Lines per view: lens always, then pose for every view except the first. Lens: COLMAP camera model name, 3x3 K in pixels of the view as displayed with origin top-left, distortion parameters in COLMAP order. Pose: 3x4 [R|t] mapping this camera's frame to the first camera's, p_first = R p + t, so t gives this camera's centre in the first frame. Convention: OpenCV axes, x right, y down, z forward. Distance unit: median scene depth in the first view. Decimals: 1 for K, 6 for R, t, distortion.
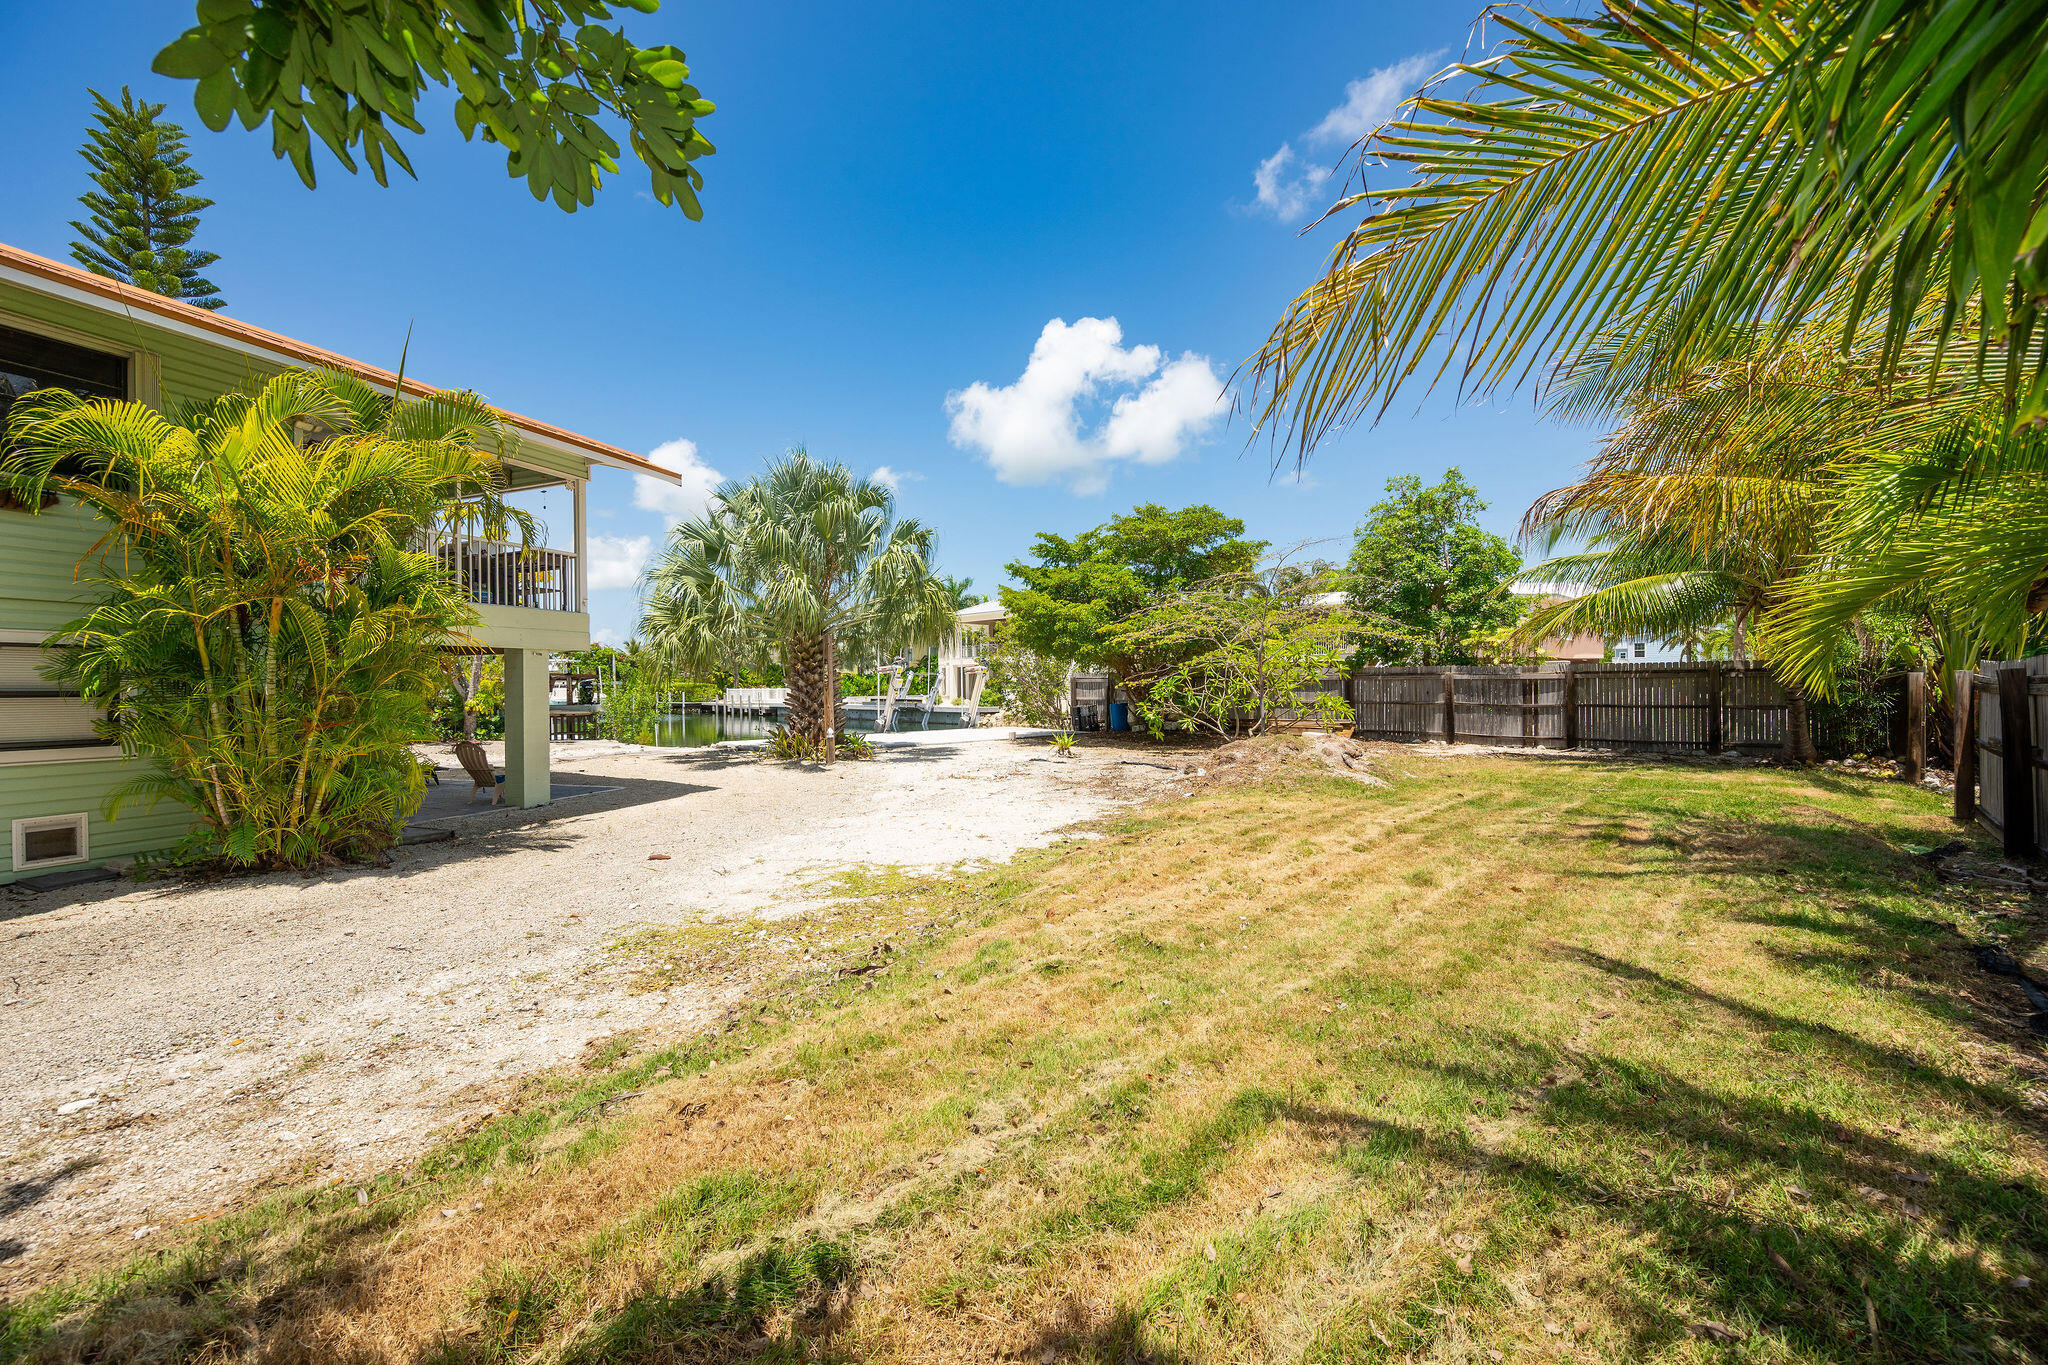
lens RADIAL K [[803.4, 0, 1039.1], [0, 803.4, 682.9], [0, 0, 1]] dist [0.000720, 0.000113]
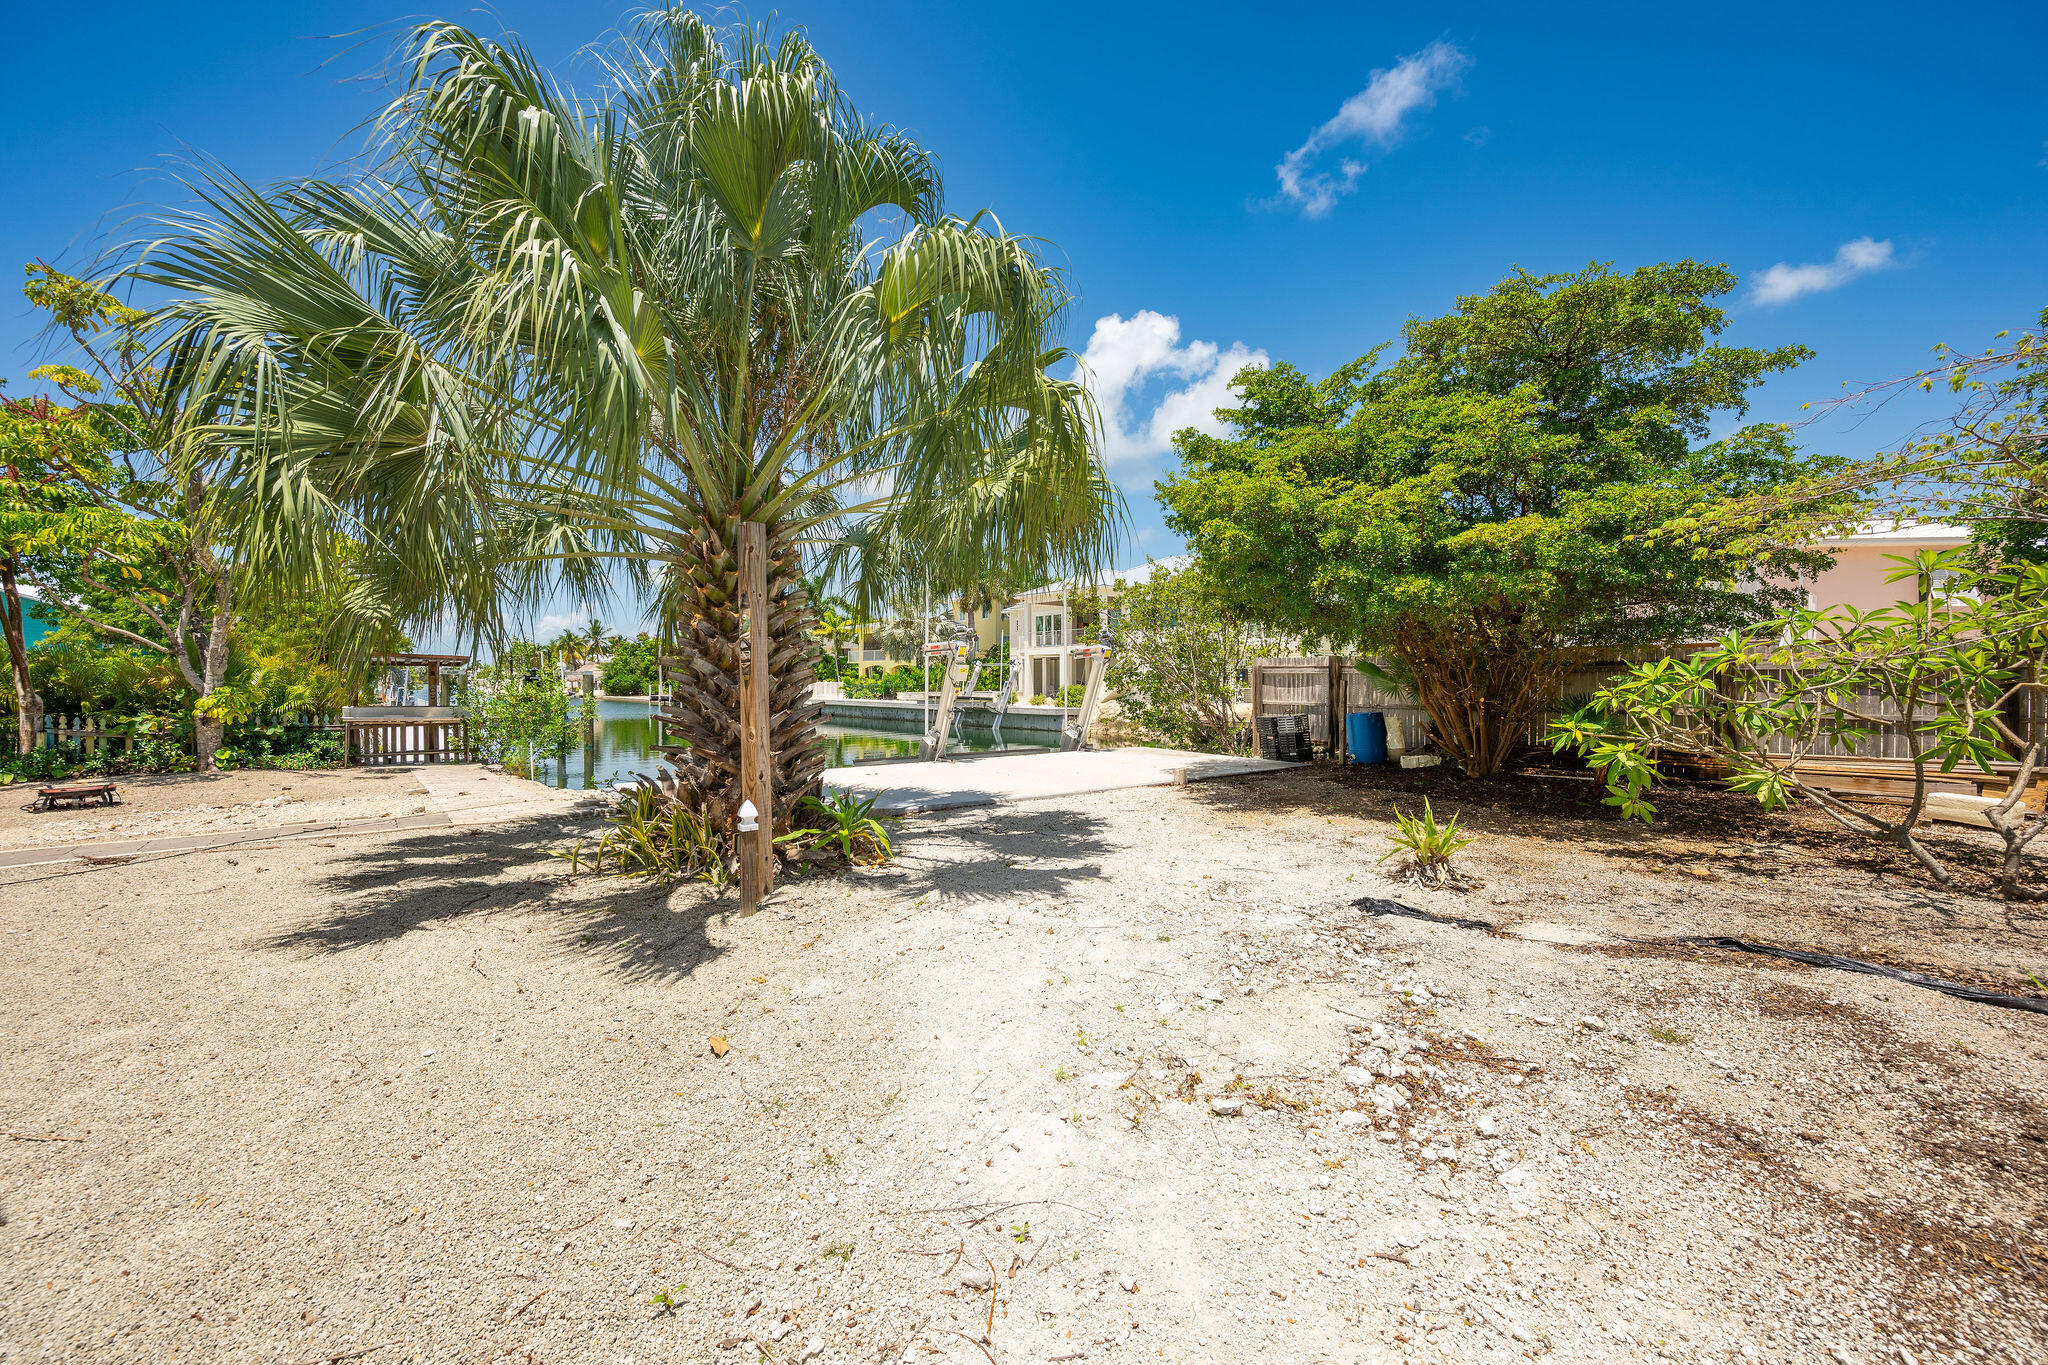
lens RADIAL K [[803.4, 0, 1042.7], [0, 803.4, 676.8], [0, 0, 1]] dist [0.000720, 0.000113]
pose [[0.997121, 0.006139, -0.075571, -0.109992], [-0.006304, 0.999978, -0.001942, 0.005548], [0.075558, 0.002413, 0.997138, 0.645794]]
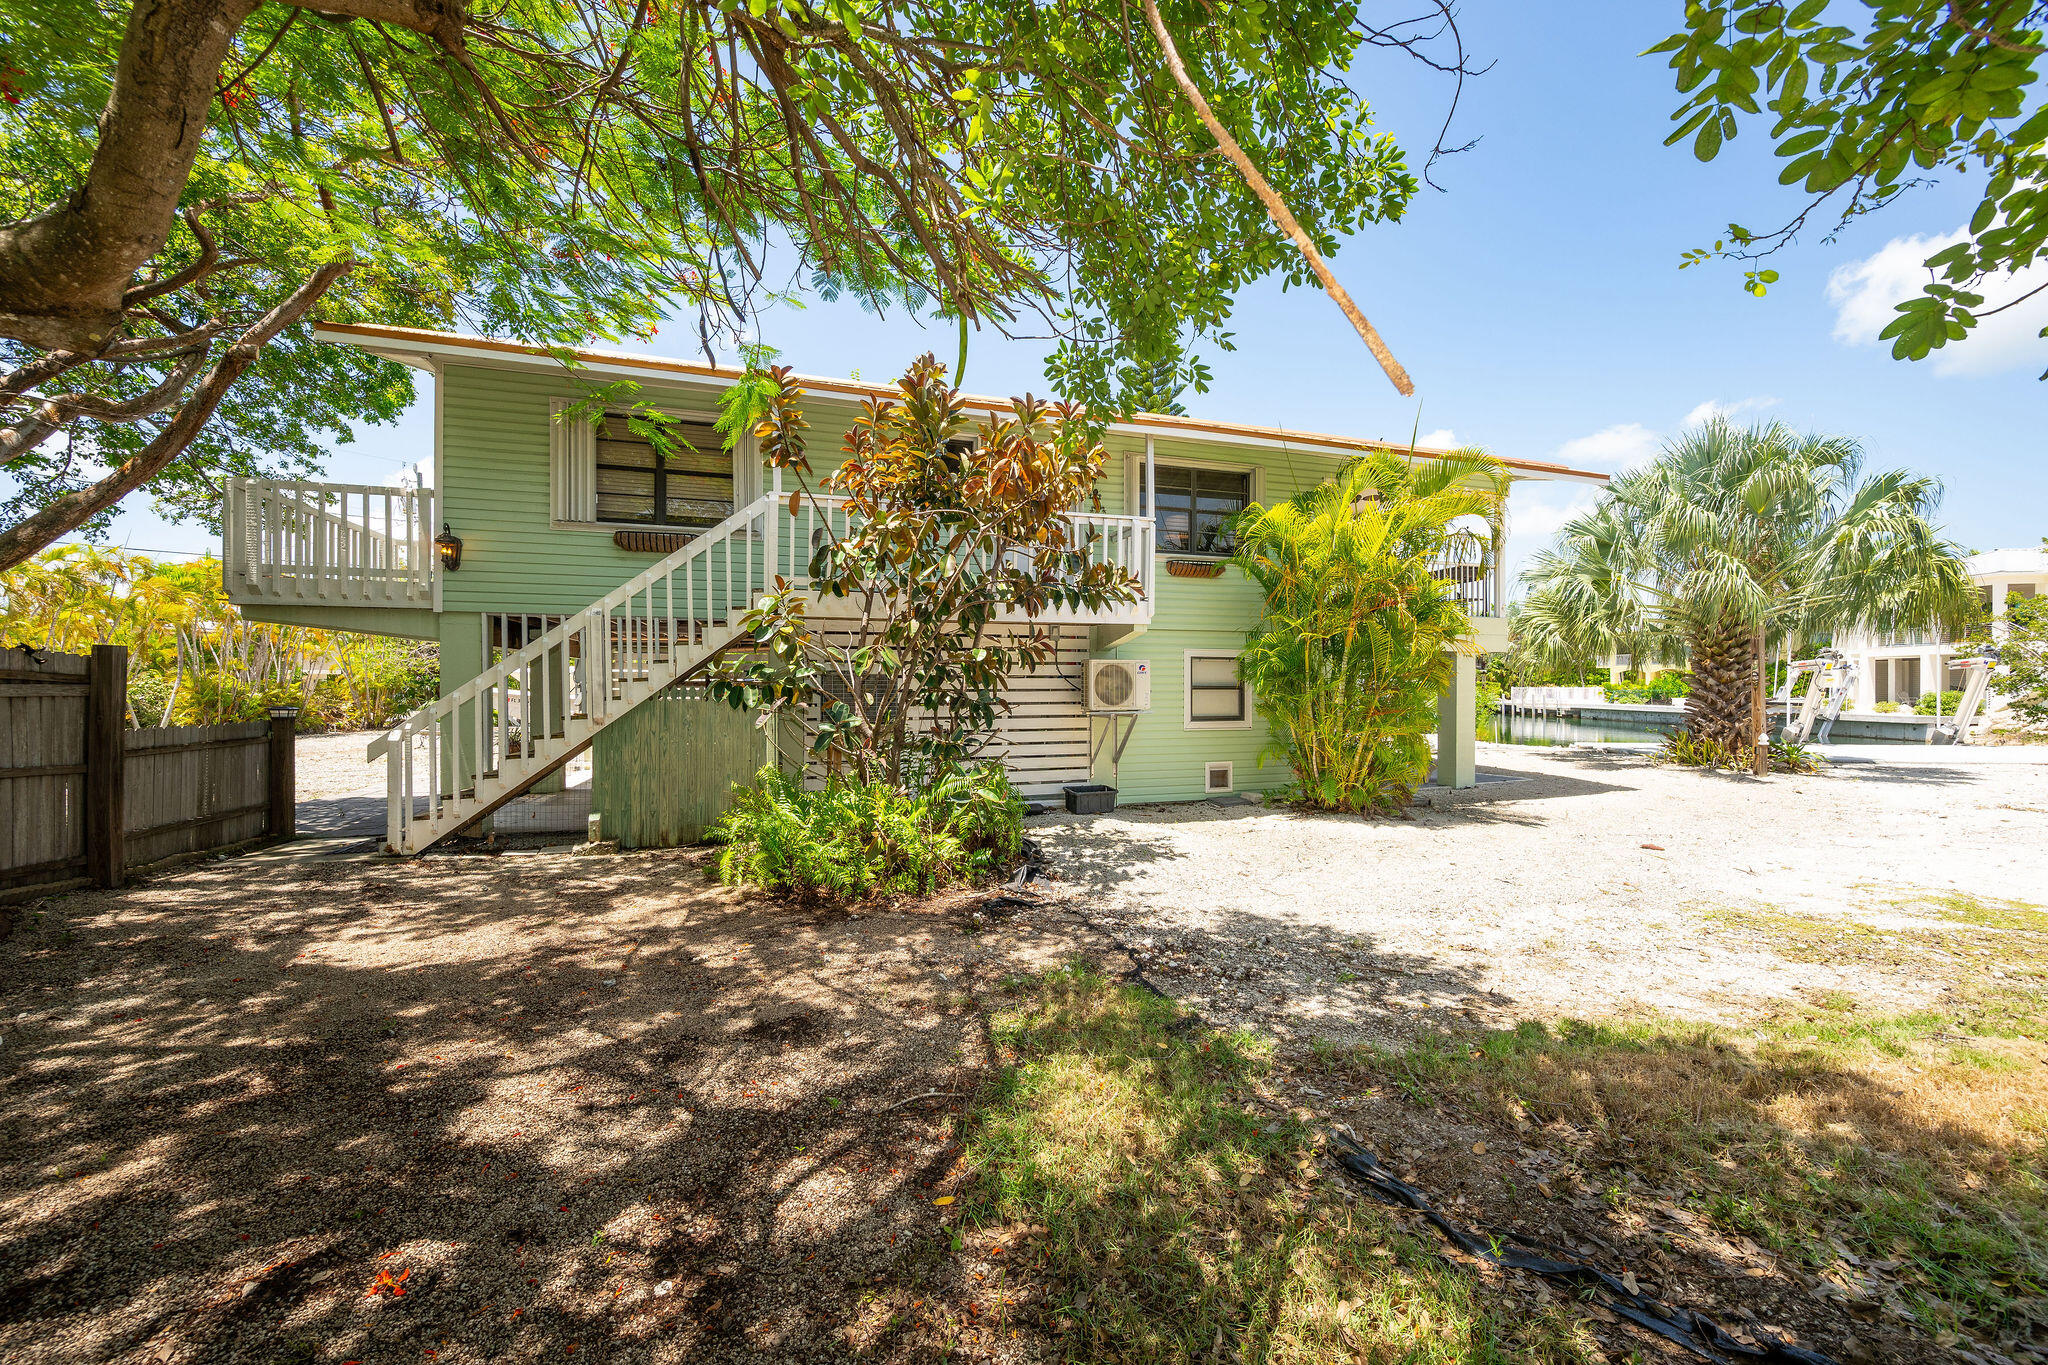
lens RADIAL K [[803.4, 0, 1028.4], [0, 803.4, 686.0], [0, 0, 1]] dist [0.000720, 0.000113]
pose [[0.632785, 0.004778, -0.774313, -0.087266], [-0.000174, 0.999982, 0.006027, 0.000193], [0.774328, -0.003679, 0.632774, -0.145275]]
